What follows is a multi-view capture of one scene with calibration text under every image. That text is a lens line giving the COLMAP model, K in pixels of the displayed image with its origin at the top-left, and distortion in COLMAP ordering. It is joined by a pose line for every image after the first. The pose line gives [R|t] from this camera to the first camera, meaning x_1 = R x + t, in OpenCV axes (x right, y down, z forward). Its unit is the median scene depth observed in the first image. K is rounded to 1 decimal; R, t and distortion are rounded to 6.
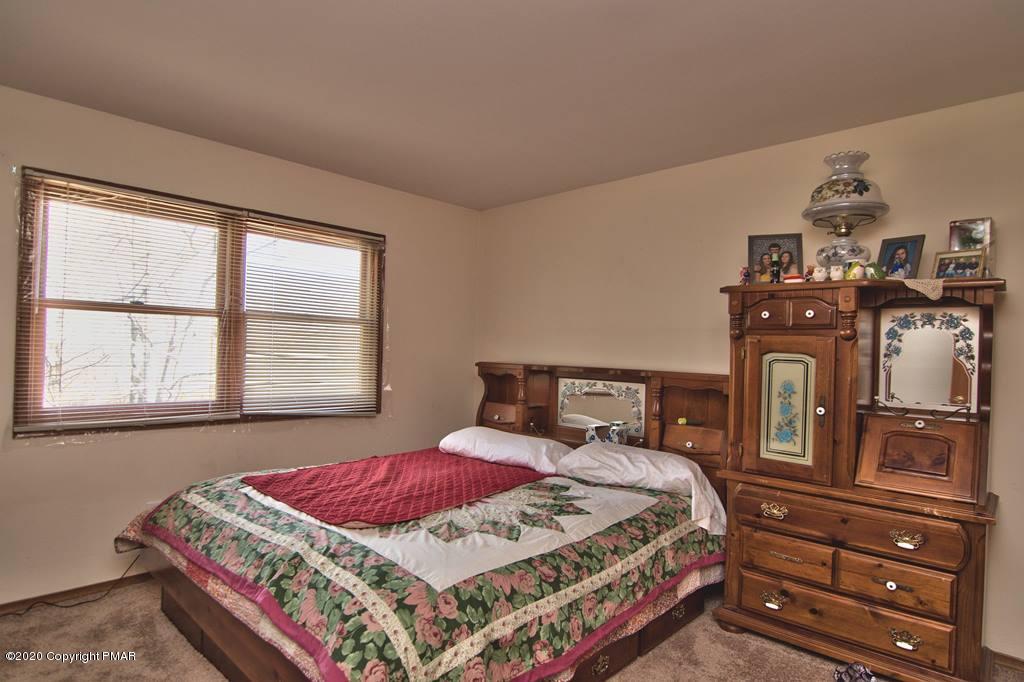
lens RADIAL K [[572.3, 0, 525.5], [0, 572.3, 346.7], [0, 0, 1]] dist [0.000248, 0.000080]
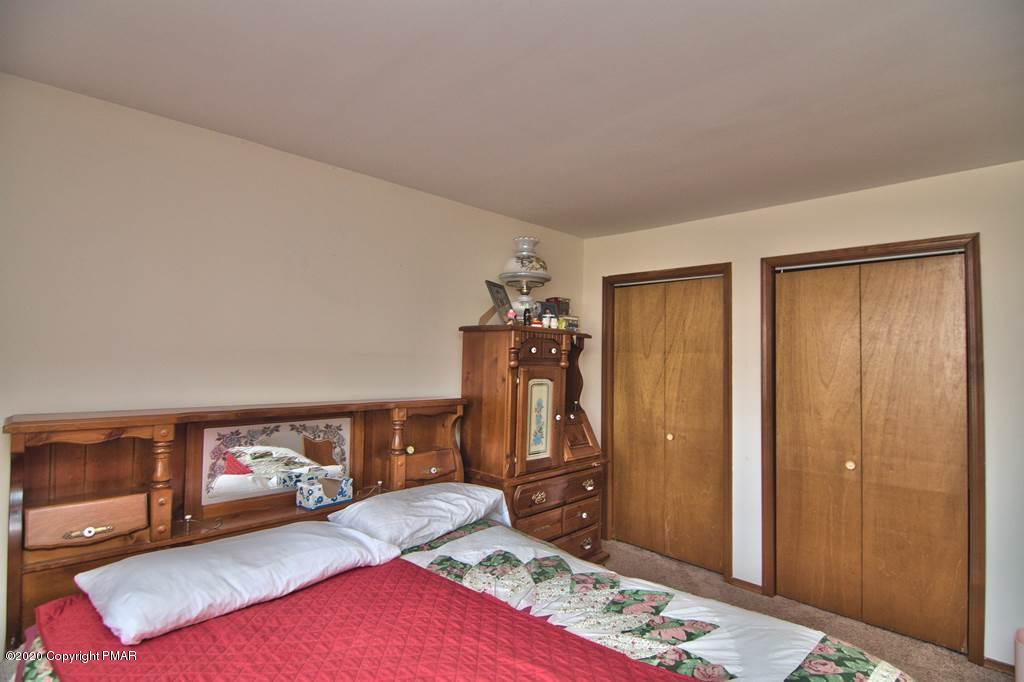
lens RADIAL K [[491.8, 0, 512.0], [0, 491.8, 341.0], [0, 0, 1]] dist [-0.001677, -0.012996]
pose [[0.041316, 0.011369, 0.999081, -0.705759], [-0.022485, 0.999693, -0.010446, -0.064069], [-0.998893, -0.022033, 0.041559, 1.006723]]
